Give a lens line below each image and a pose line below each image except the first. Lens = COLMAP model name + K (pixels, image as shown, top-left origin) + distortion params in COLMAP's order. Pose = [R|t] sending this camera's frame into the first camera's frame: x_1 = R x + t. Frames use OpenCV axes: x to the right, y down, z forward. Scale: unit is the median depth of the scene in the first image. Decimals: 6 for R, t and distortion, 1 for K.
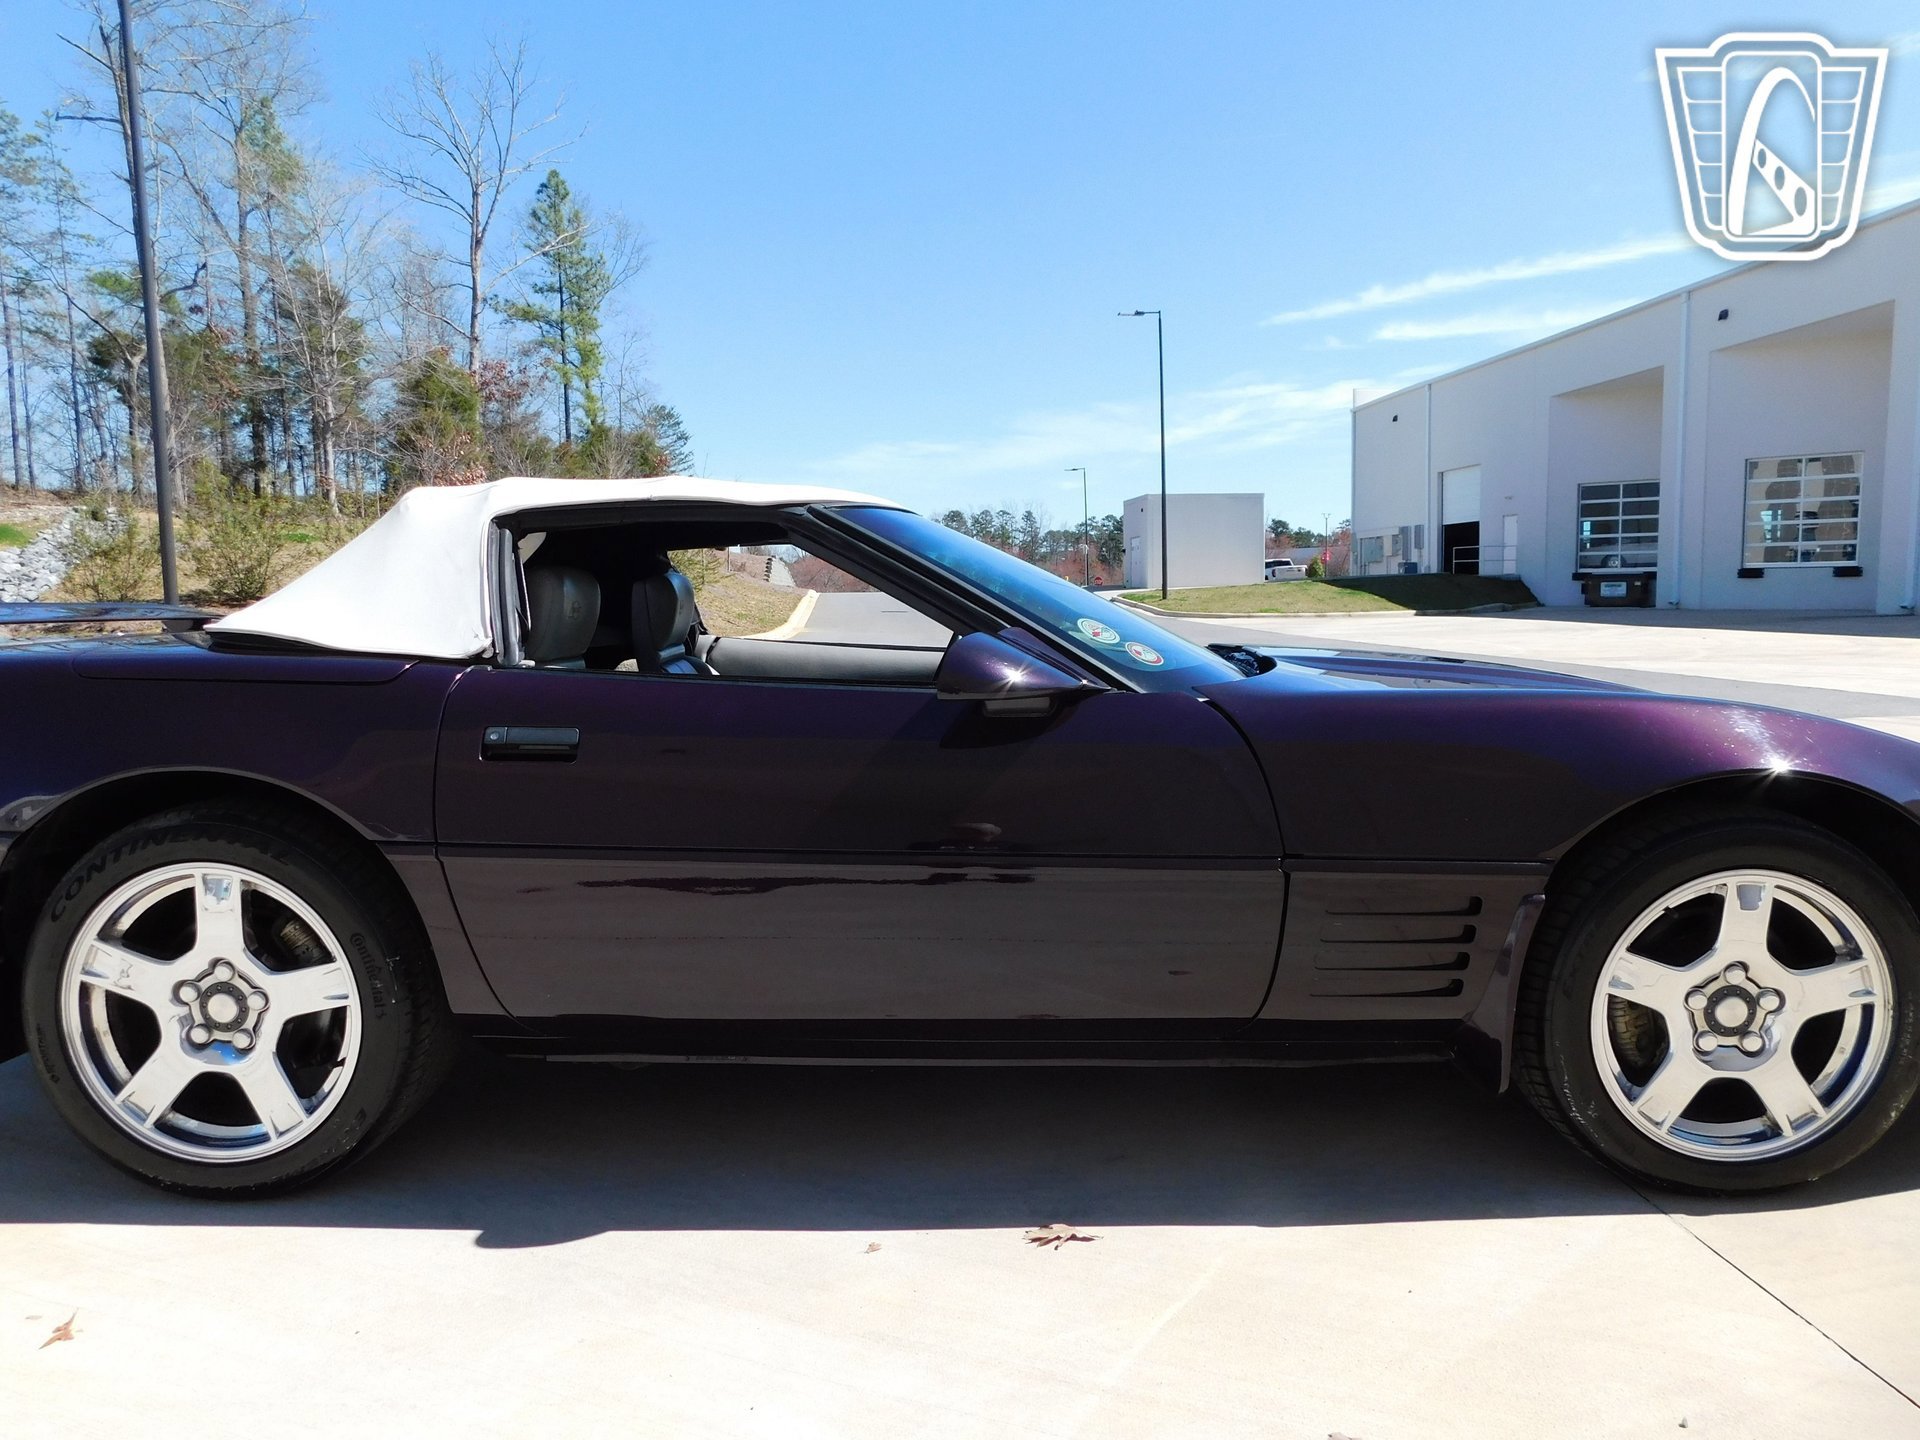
lens RADIAL K [[1259.6, 0, 950.9], [0, 1259.6, 705.0], [0, 0, 1]] dist [-0.071128, 0.052514]
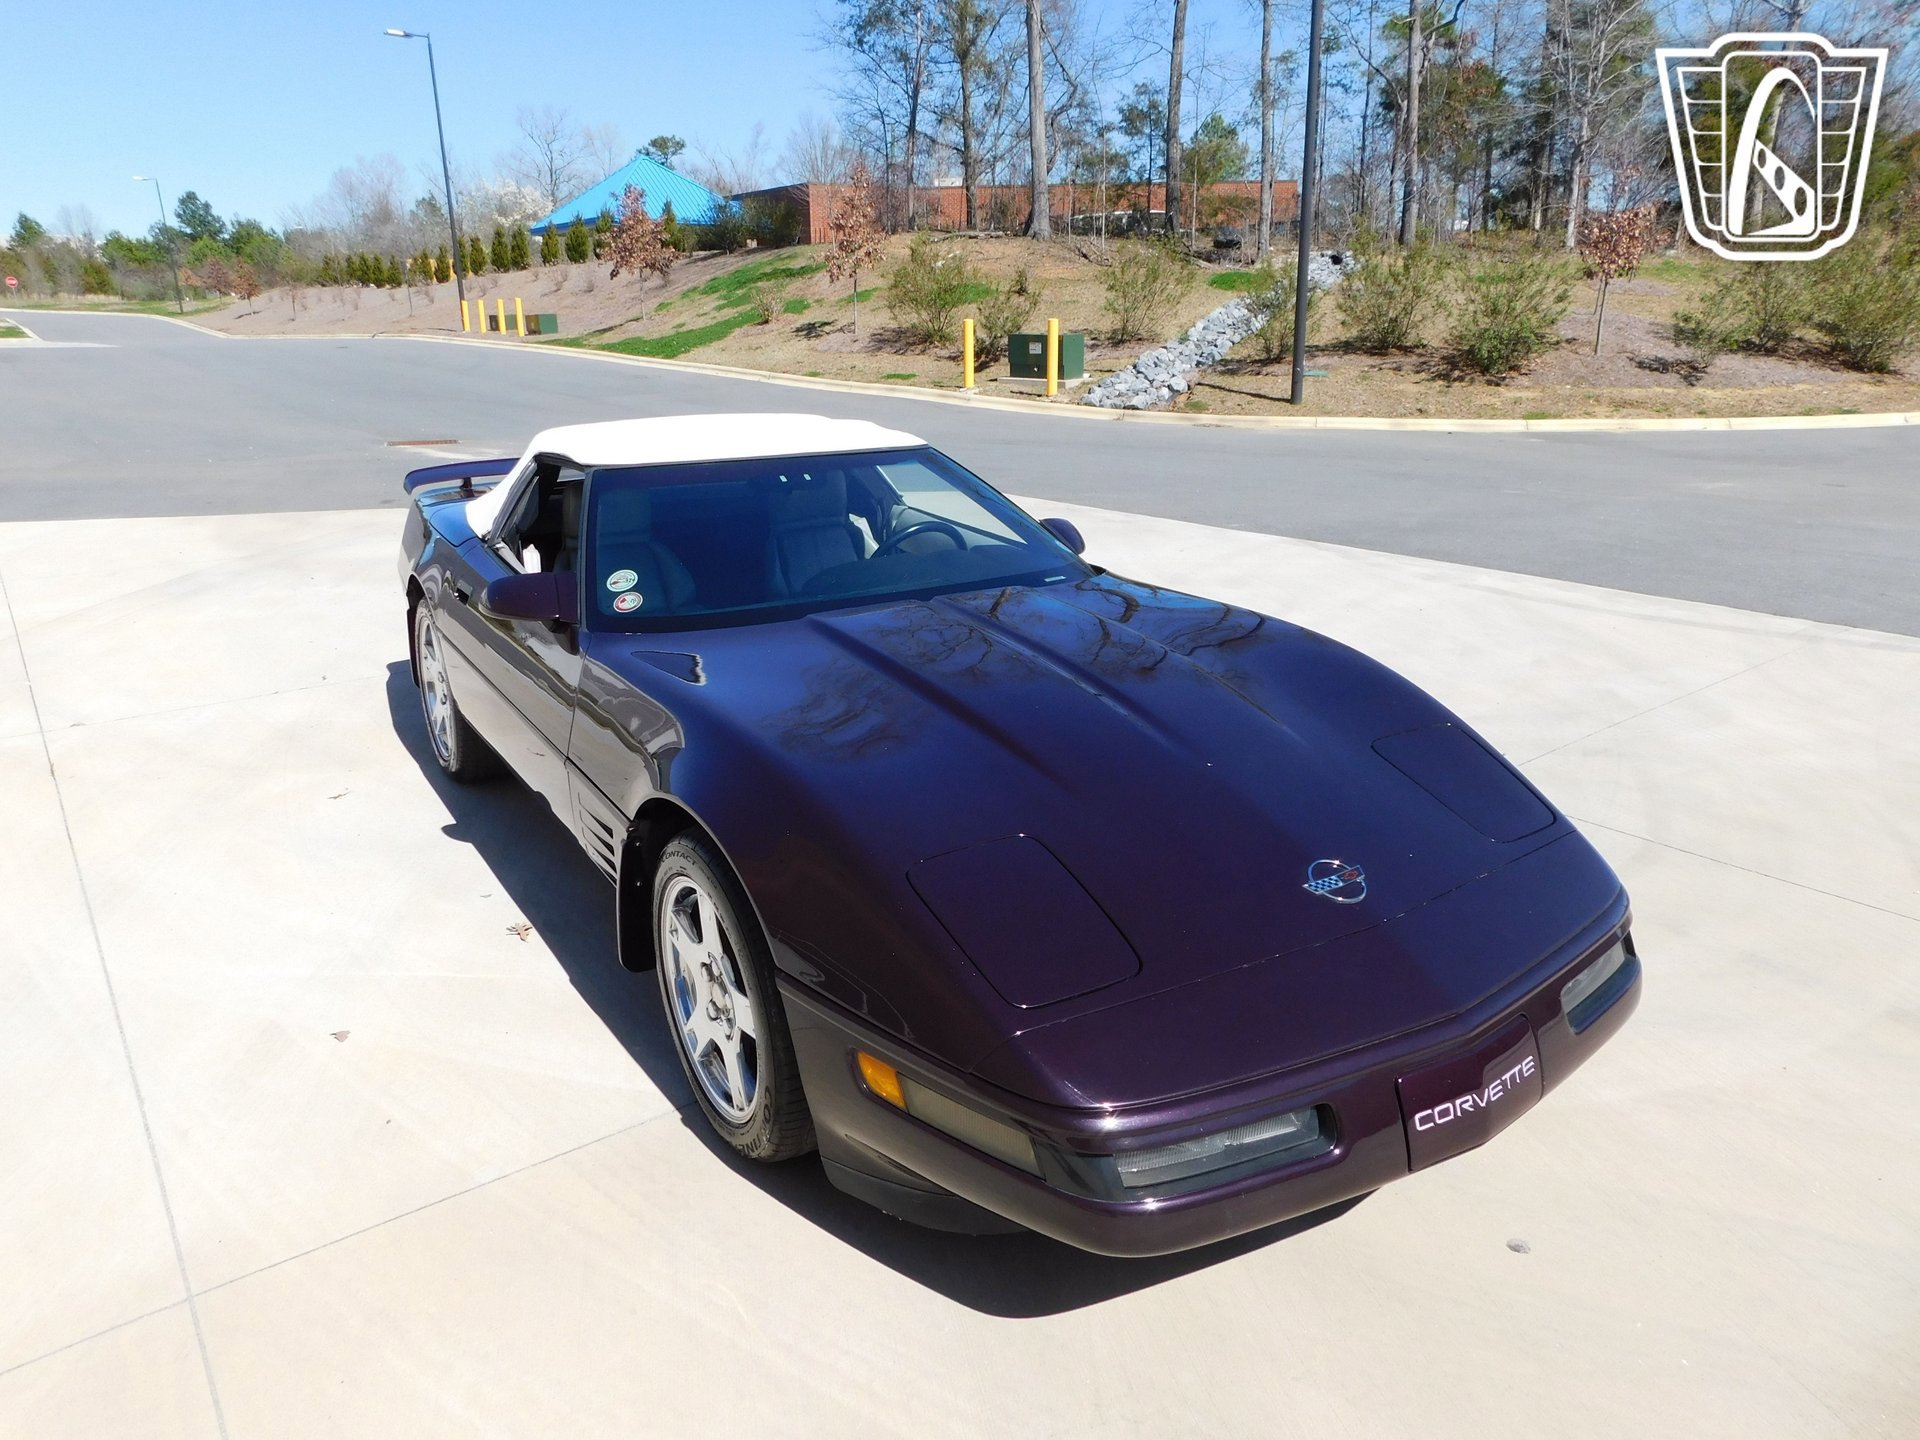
lens RADIAL K [[1259.6, 0, 952.5], [0, 1259.6, 712.5], [0, 0, 1]] dist [-0.071128, 0.052514]
pose [[0.555439, 0.255064, -0.791473, 0.080681], [-0.070240, 0.962786, 0.260978, -0.017461], [0.828585, -0.089364, 0.552685, 0.026064]]
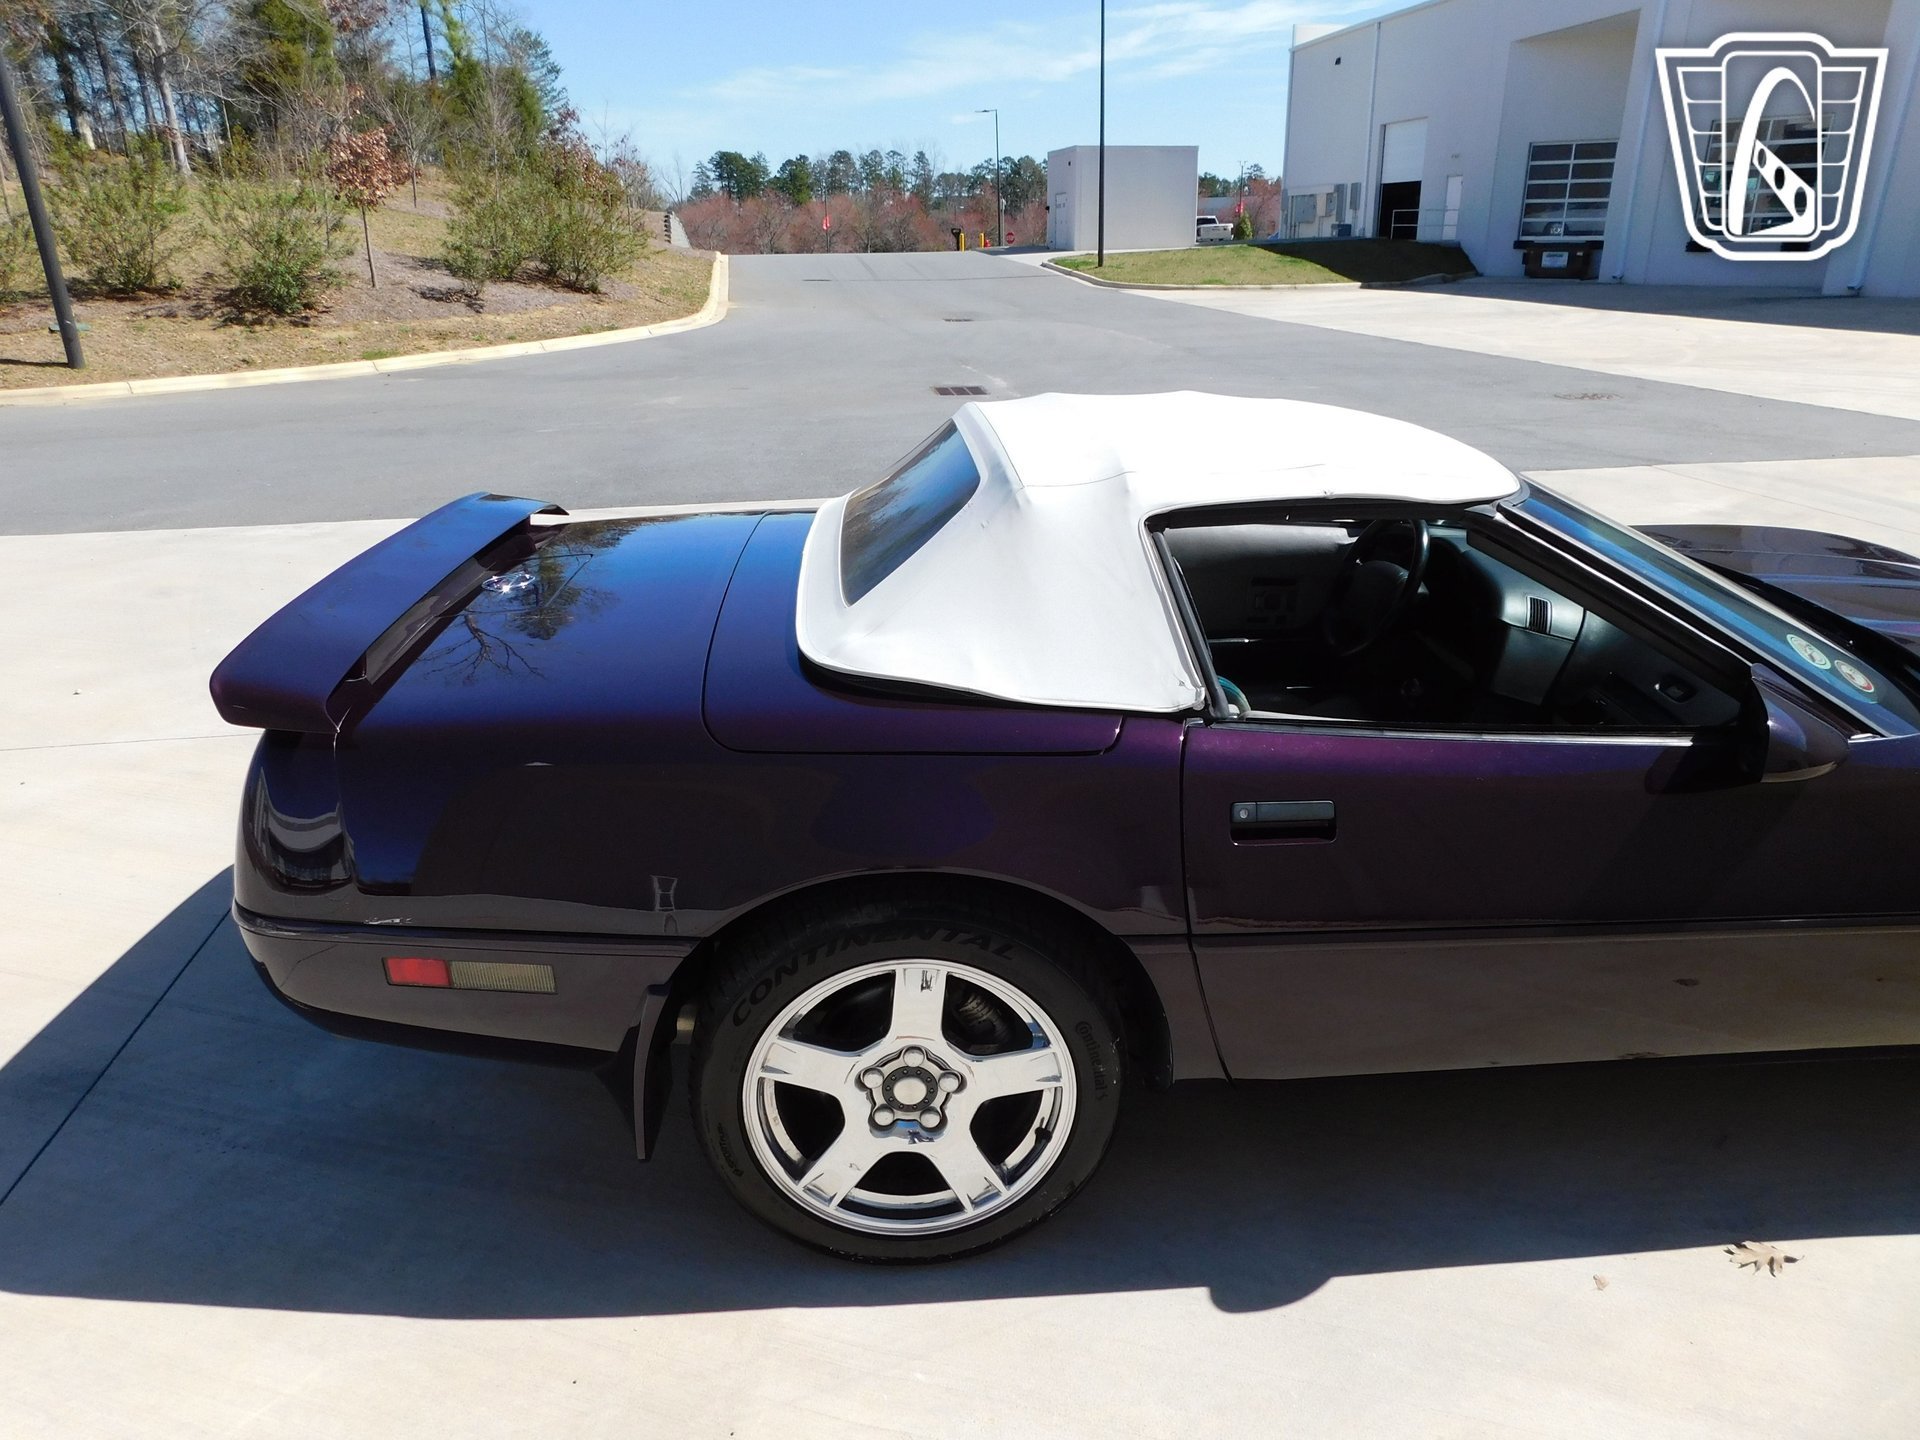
lens RADIAL K [[1259.6, 0, 946.5], [0, 1259.6, 707.7], [0, 0, 1]] dist [-0.071128, 0.052514]
pose [[0.996405, -0.027360, 0.080178, -0.031933], [0.005048, 0.963908, 0.266189, -0.014167], [-0.084567, -0.264827, 0.960581, 0.008816]]
